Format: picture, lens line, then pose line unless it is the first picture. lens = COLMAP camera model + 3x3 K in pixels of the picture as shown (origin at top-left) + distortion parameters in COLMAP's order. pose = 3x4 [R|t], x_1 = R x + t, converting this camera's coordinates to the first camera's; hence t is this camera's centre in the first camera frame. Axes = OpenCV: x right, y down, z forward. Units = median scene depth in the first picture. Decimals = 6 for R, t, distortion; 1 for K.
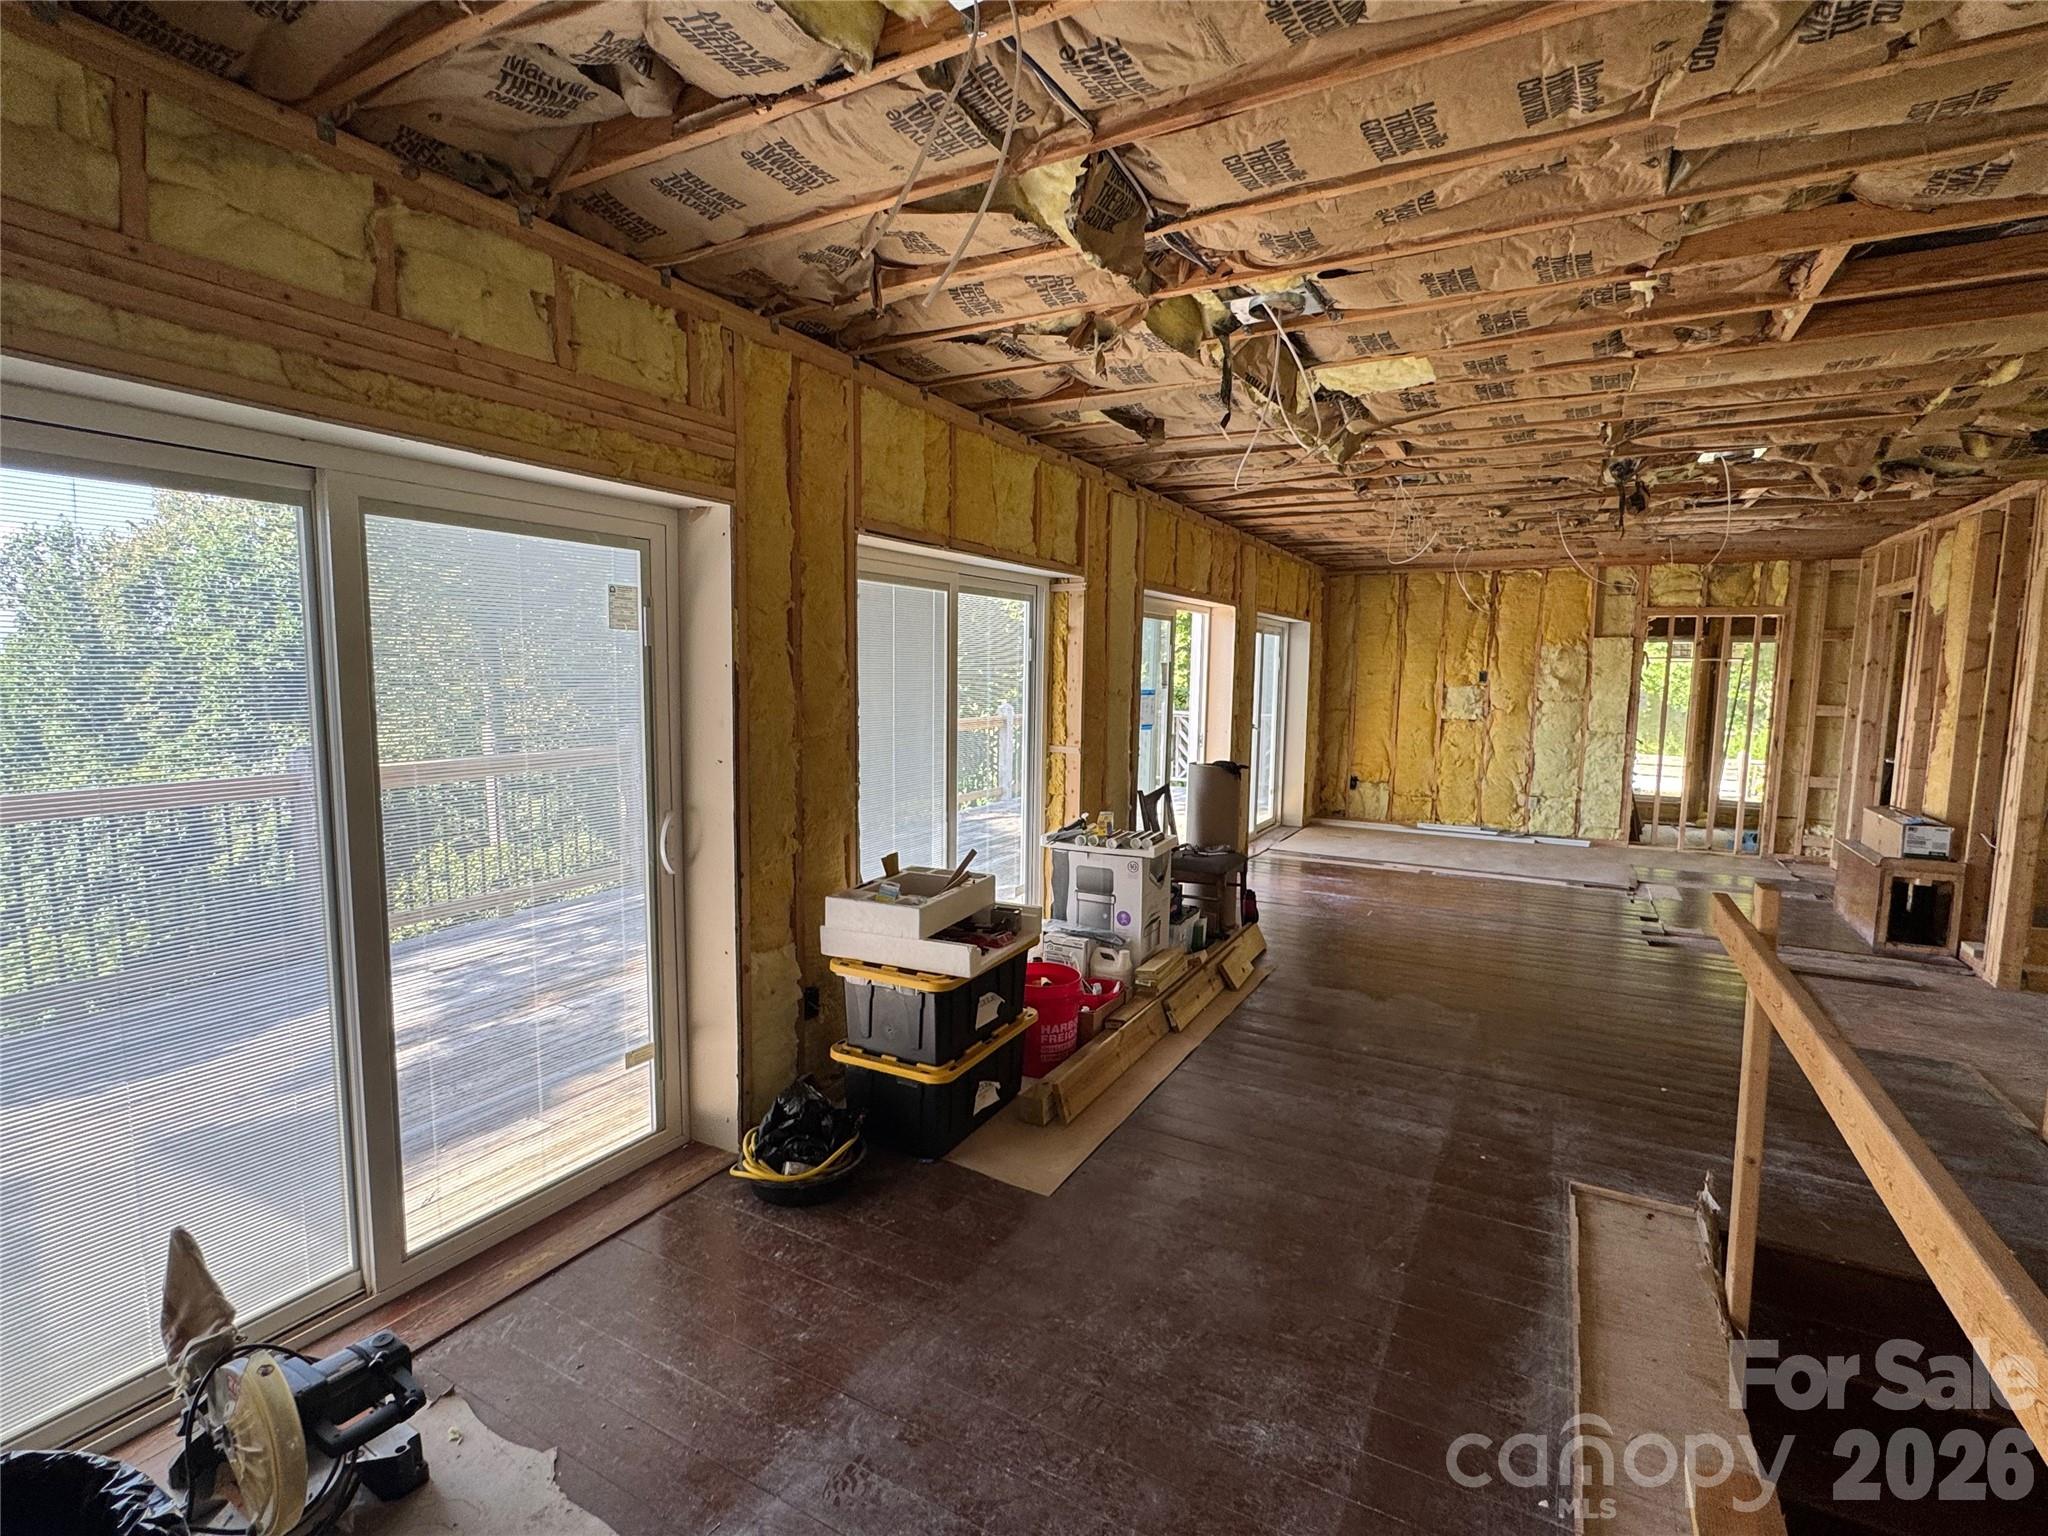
lens RADIAL K [[956.5, 0, 1027.4], [0, 956.5, 765.5], [0, 0, 1]] dist [-0.003251, -0.001141]
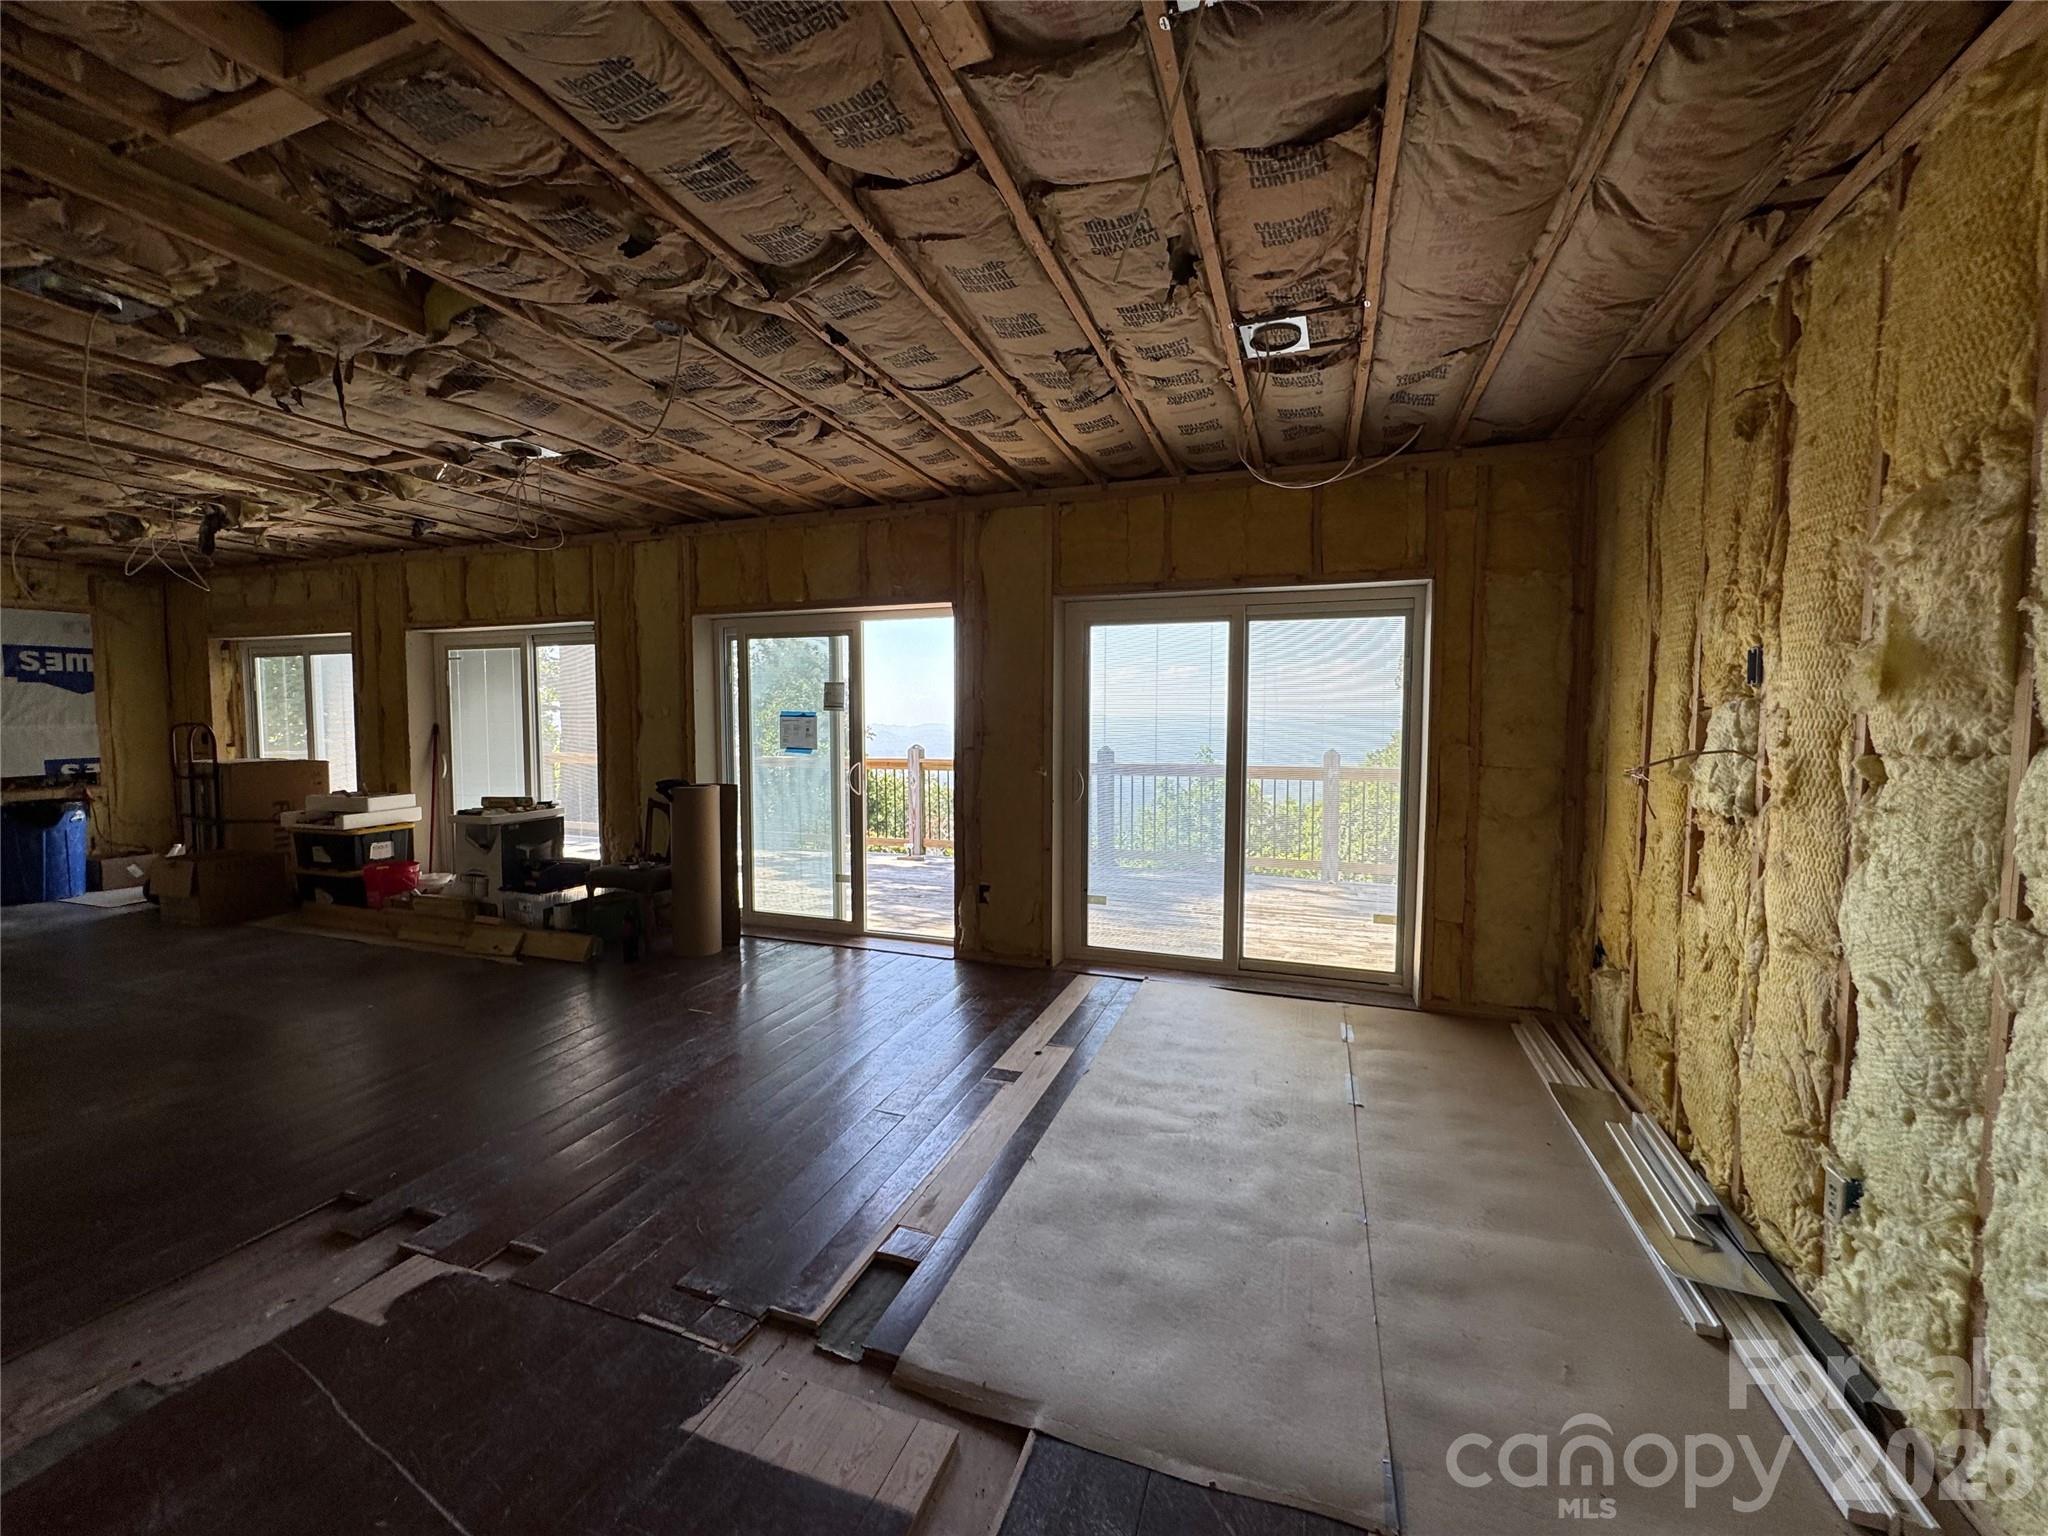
lens RADIAL K [[819.3, 0, 1025.6], [0, 819.3, 764.0], [0, 0, 1]] dist [-0.001967, 0.000630]
pose [[0.158229, 0.043610, -0.986439, 0.747090], [-0.096306, 0.994943, 0.028538, -0.055677], [0.982695, 0.090484, 0.161628, 0.832771]]
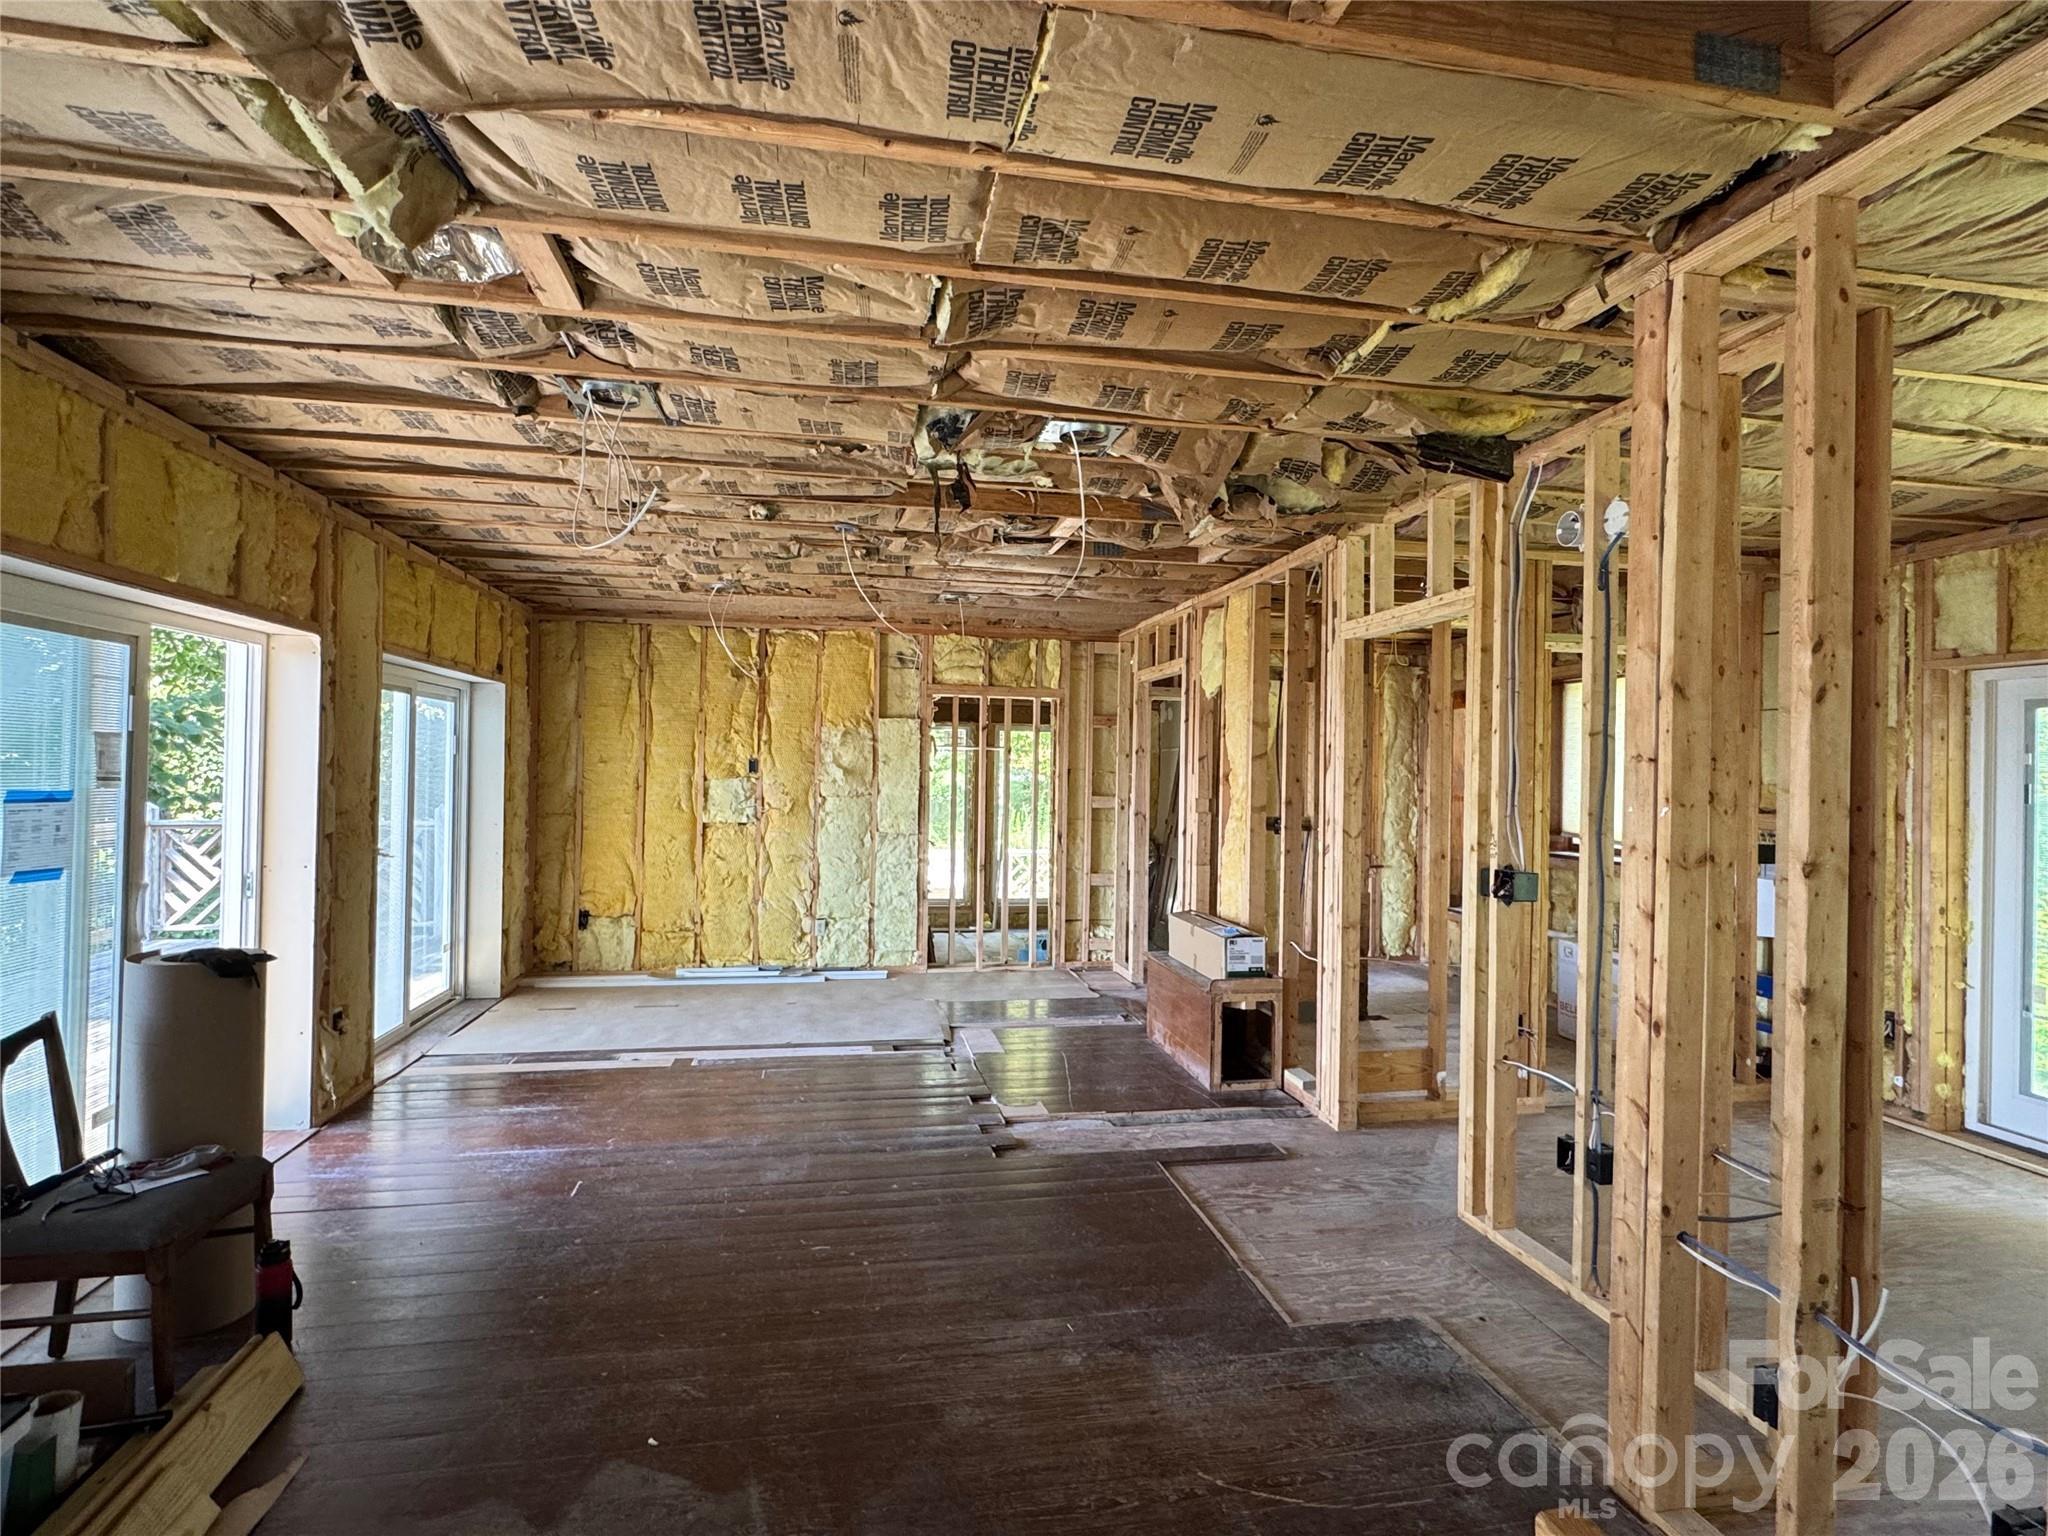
lens RADIAL K [[1056.3, 0, 1026.1], [0, 1056.3, 765.4], [0, 0, 1]] dist [0.003389, 0.000037]
pose [[0.769050, 0.001663, 0.639187, 0.119084], [0.059641, 0.995447, -0.074348, -0.019993], [-0.636401, 0.095299, 0.765449, 0.244813]]
